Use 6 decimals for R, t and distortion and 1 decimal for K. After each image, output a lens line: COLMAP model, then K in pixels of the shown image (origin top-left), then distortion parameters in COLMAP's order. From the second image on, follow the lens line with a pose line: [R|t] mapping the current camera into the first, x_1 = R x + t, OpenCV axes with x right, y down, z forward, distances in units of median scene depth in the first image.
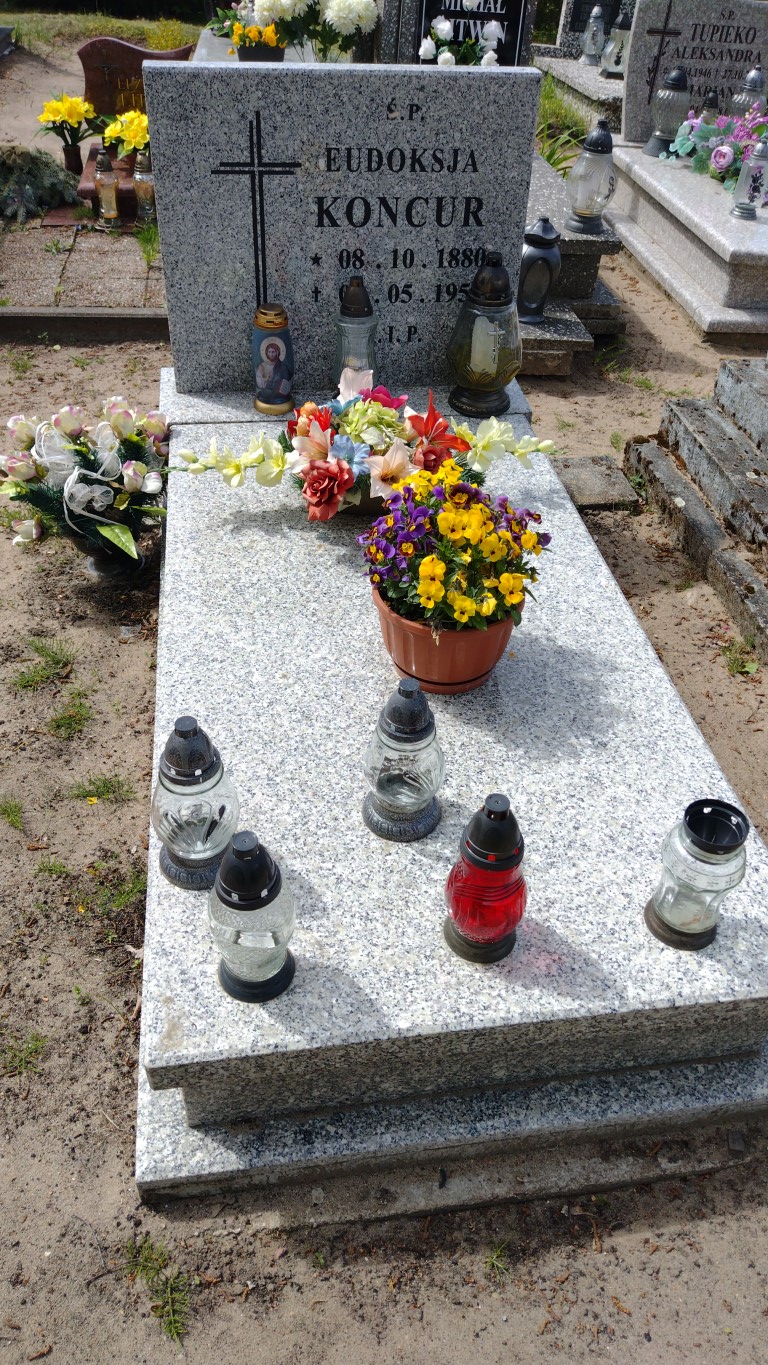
lens RADIAL K [[1020.0, 0, 379.6], [0, 1020.0, 686.7], [0, 0, 1]] dist [0.022135, -0.050761]
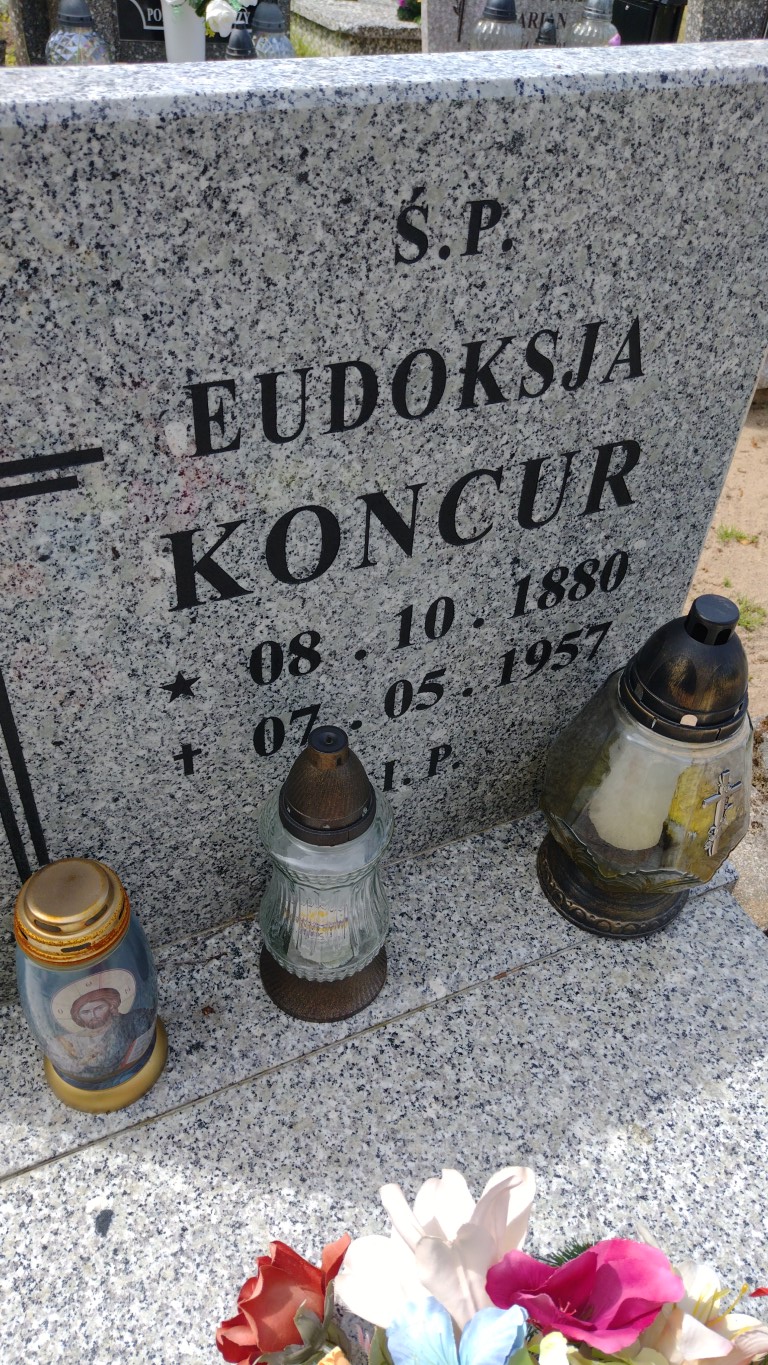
lens RADIAL K [[1020.0, 0, 394.4], [0, 1020.0, 718.5], [0, 0, 1]] dist [0.022135, -0.050761]
pose [[0.959180, -0.182632, 0.215914, -0.071210], [0.164940, 0.981477, 0.097456, -0.440545], [-0.229713, -0.057865, 0.971537, 0.692667]]
